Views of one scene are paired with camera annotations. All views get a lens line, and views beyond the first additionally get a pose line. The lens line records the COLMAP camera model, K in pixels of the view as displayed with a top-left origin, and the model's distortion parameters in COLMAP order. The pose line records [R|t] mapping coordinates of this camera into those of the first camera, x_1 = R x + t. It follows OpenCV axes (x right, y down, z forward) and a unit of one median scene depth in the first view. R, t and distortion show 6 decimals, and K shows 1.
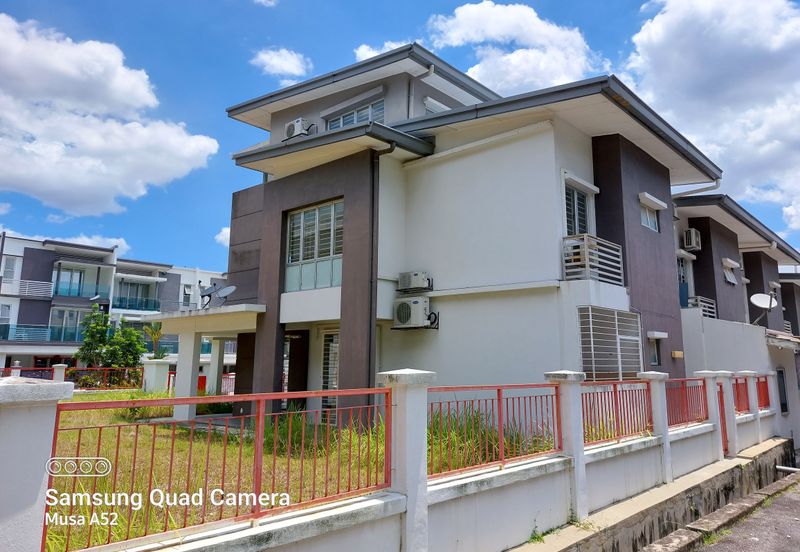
lens RADIAL K [[571.1, 0, 401.9], [0, 571.1, 264.2], [0, 0, 1]] dist [0.097977, -0.138988]
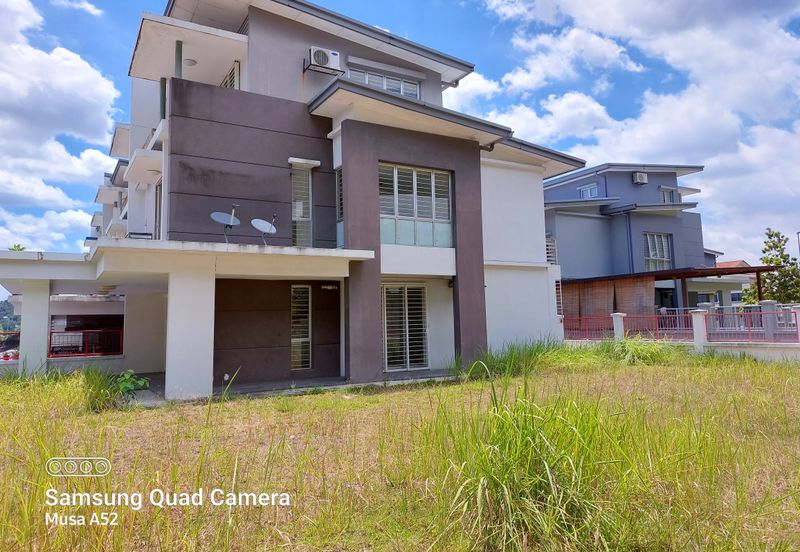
lens RADIAL K [[571.1, 0, 401.9], [0, 571.1, 264.2], [0, 0, 1]] dist [0.097977, -0.138988]
pose [[0.308437, 0.080795, 0.947807, -0.982422], [-0.140494, 0.989328, -0.038615, 0.102251], [-0.940812, -0.121251, 0.316497, 0.561830]]
